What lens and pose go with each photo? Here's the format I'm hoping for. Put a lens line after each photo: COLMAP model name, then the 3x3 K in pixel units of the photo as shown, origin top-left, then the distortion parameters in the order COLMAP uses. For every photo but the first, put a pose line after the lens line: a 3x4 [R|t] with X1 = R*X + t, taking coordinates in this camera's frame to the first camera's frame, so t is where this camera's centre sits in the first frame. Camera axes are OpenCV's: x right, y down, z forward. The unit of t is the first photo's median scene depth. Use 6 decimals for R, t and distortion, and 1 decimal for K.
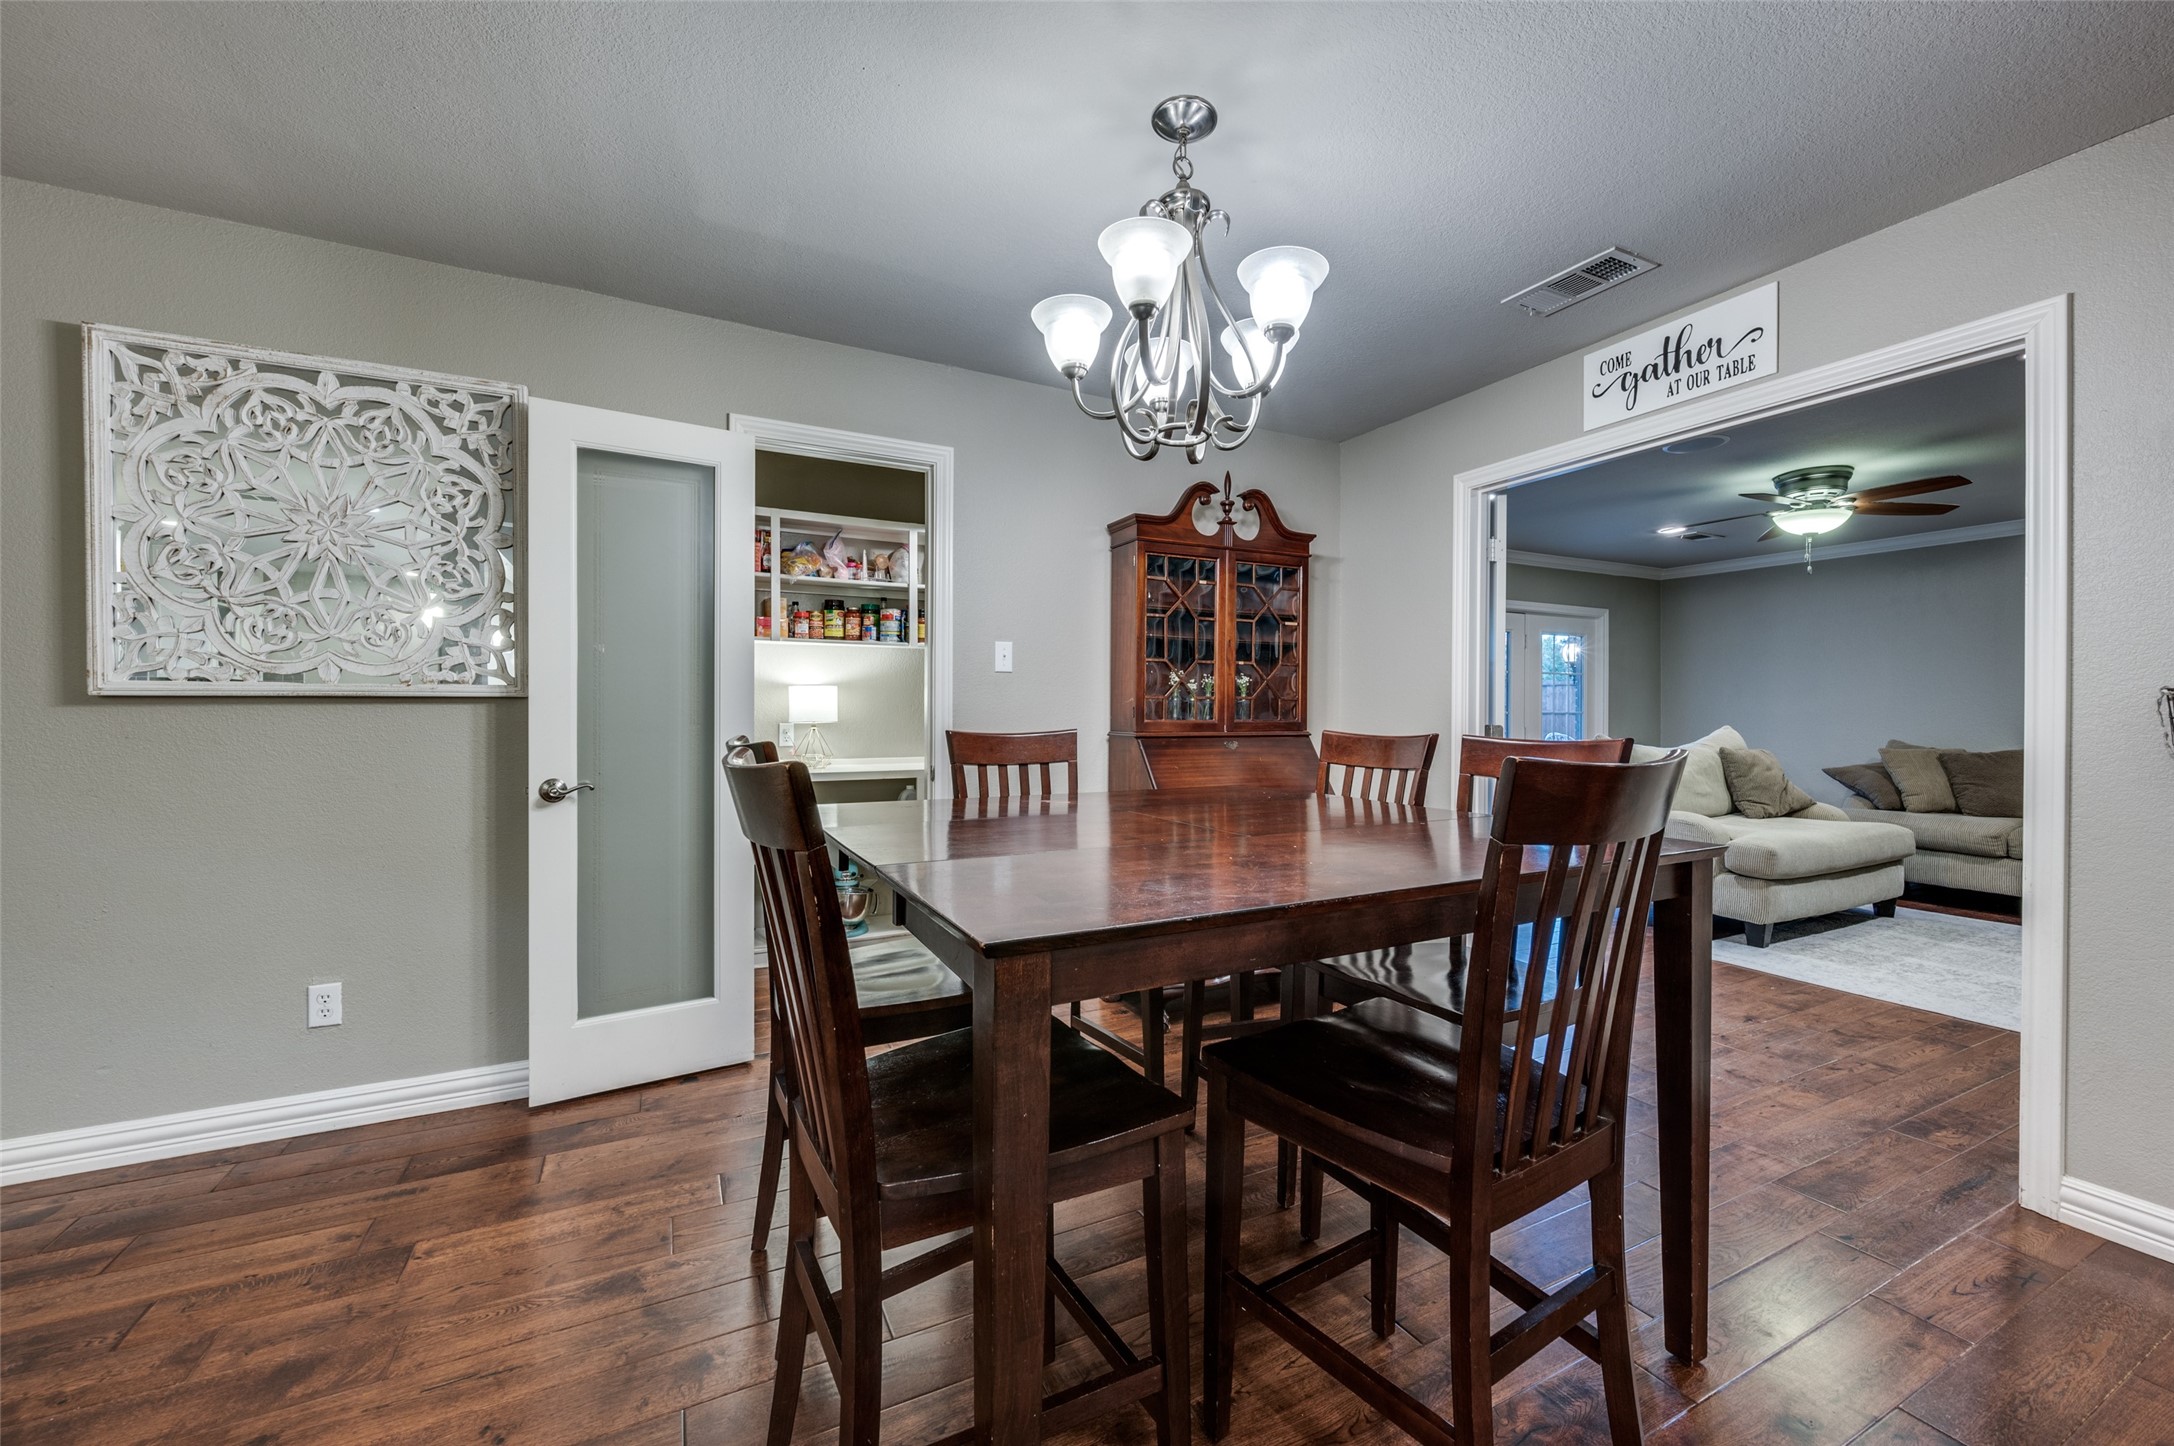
lens RADIAL K [[847.8, 0, 1093.6], [0, 847.8, 722.1], [0, 0, 1]] dist [0.002124, 0.000110]
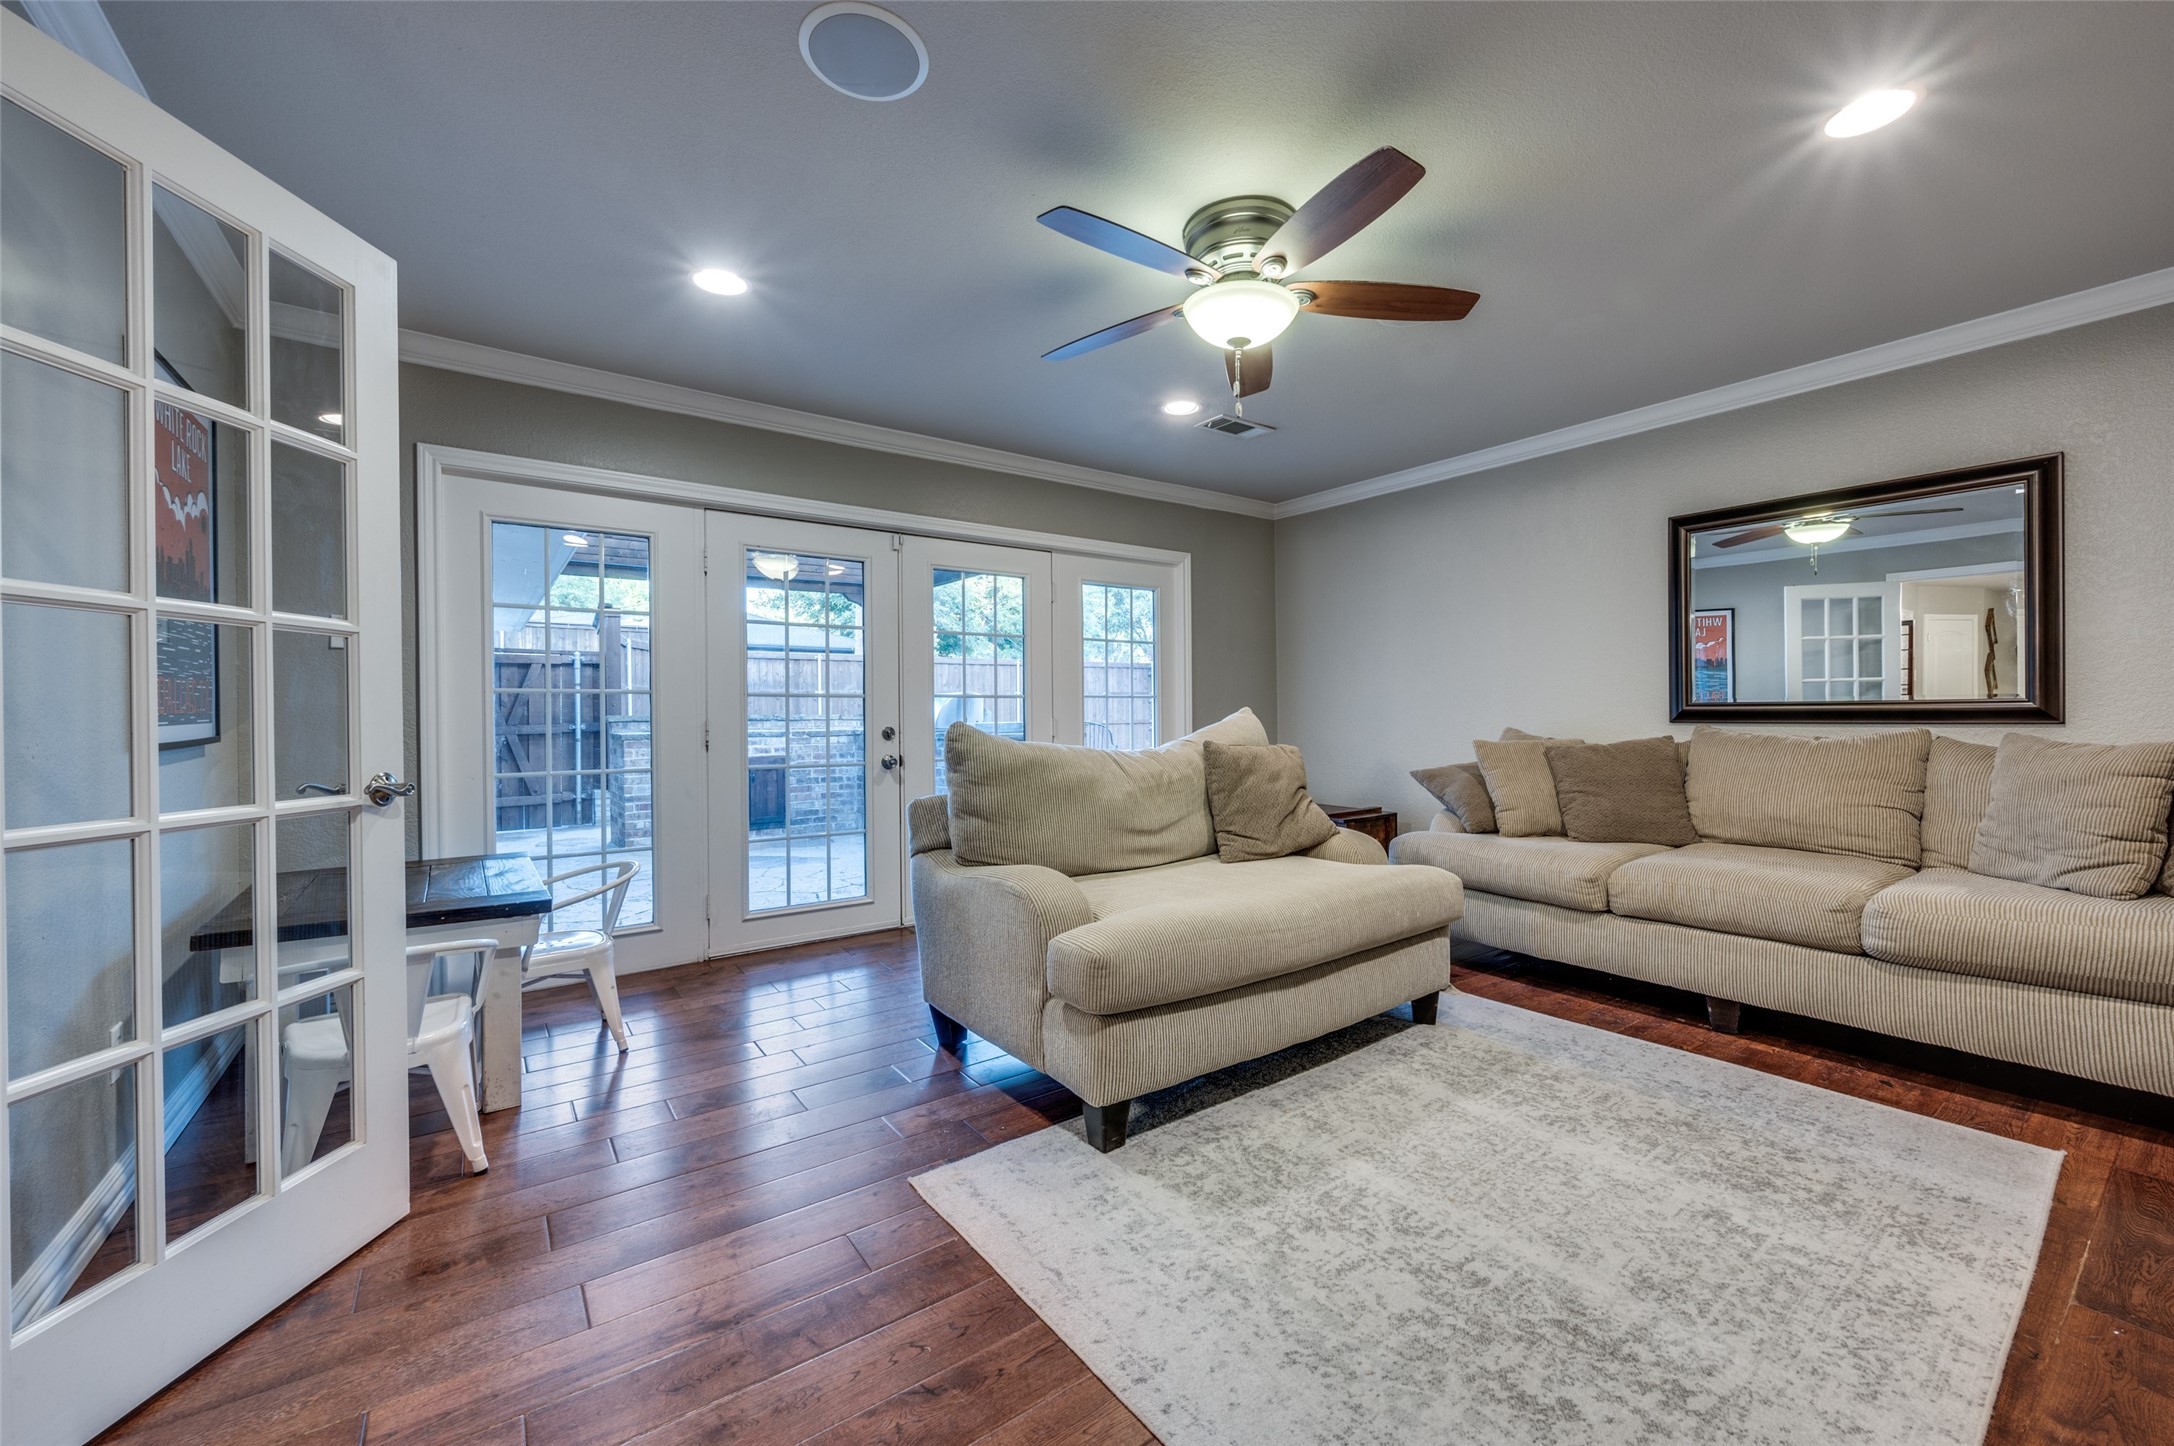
lens RADIAL K [[847.8, 0, 1087.9], [0, 847.8, 722.5], [0, 0, 1]] dist [0.002124, 0.000110]
pose [[0.987822, -0.012030, 0.155125, 0.561449], [0.011888, 0.999928, 0.001842, 0.012762], [-0.155136, 0.000025, 0.987893, 0.413062]]
